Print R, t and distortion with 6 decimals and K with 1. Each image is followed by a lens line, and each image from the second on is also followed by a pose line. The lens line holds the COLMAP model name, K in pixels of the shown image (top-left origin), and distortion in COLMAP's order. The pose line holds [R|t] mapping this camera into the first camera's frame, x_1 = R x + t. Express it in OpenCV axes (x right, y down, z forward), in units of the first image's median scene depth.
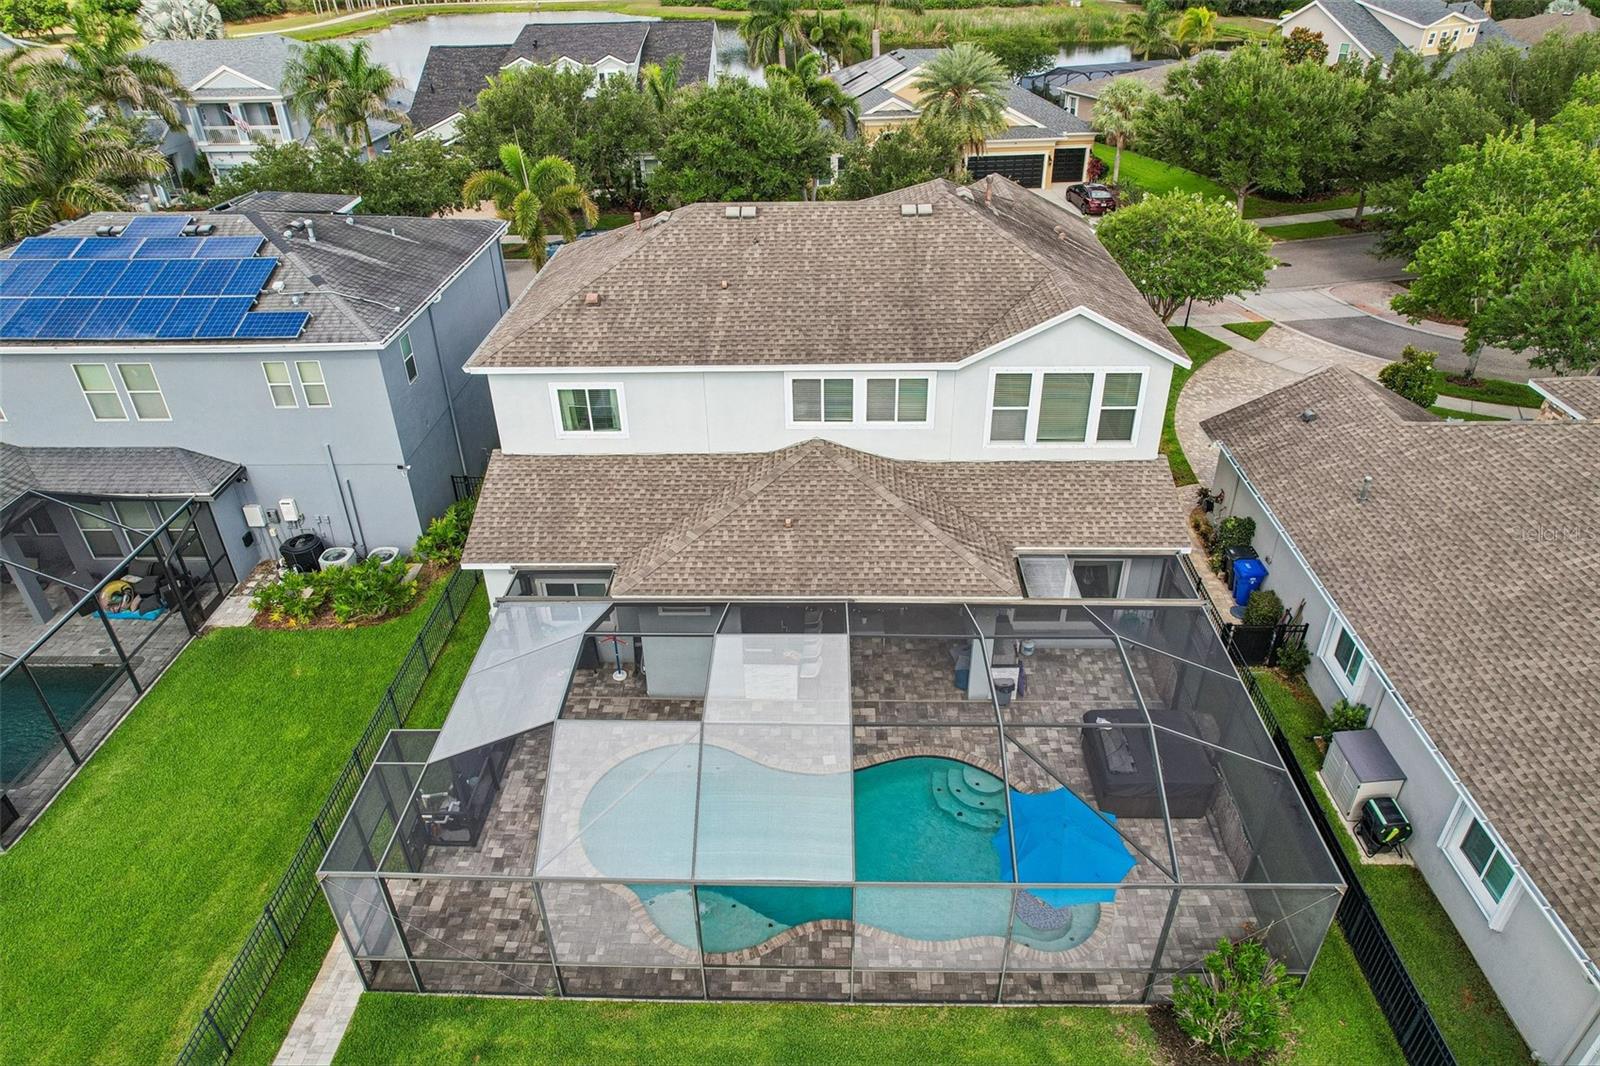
lens RADIAL K [[1045.1, 0, 801.9], [0, 1045.1, 550.3], [0, 0, 1]] dist [-0.050564, -0.000029]
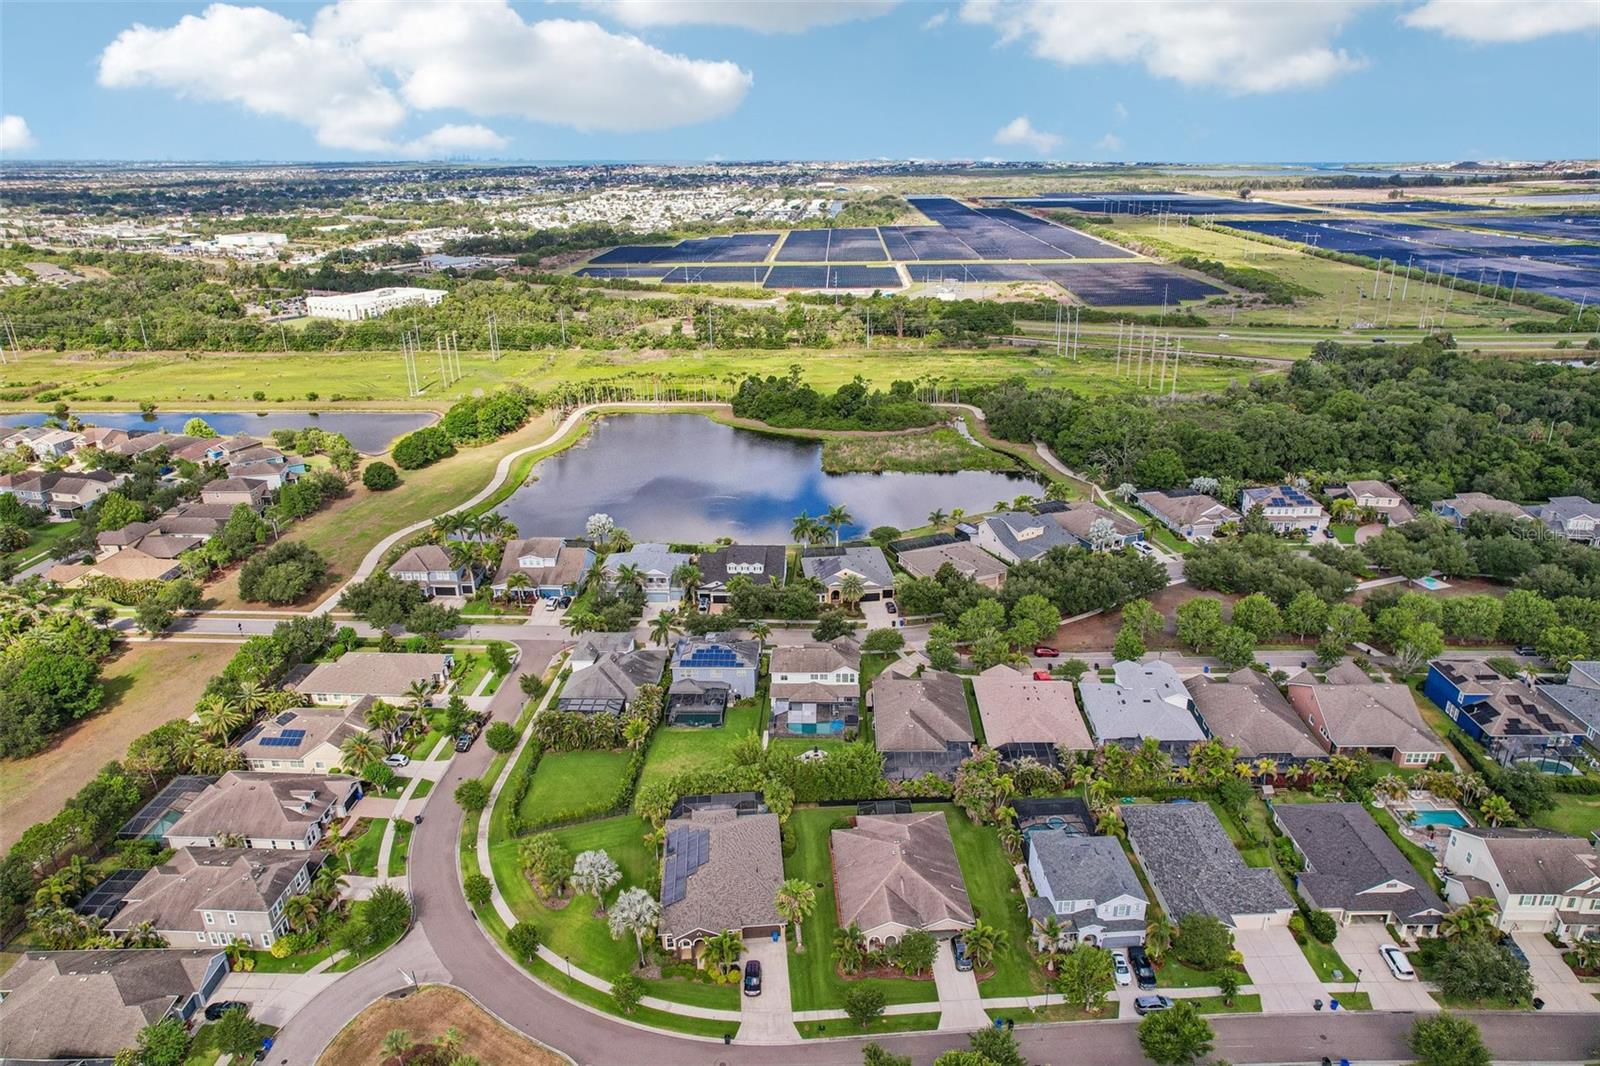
lens RADIAL K [[1045.1, 0, 801.9], [0, 1045.1, 550.3], [0, 0, 1]] dist [-0.050564, -0.000029]
pose [[0.999950, 0.009619, 0.002607, -0.101858], [-0.008926, 0.980779, -0.194917, 0.455118], [-0.004432, 0.194884, 0.980816, -6.907651]]
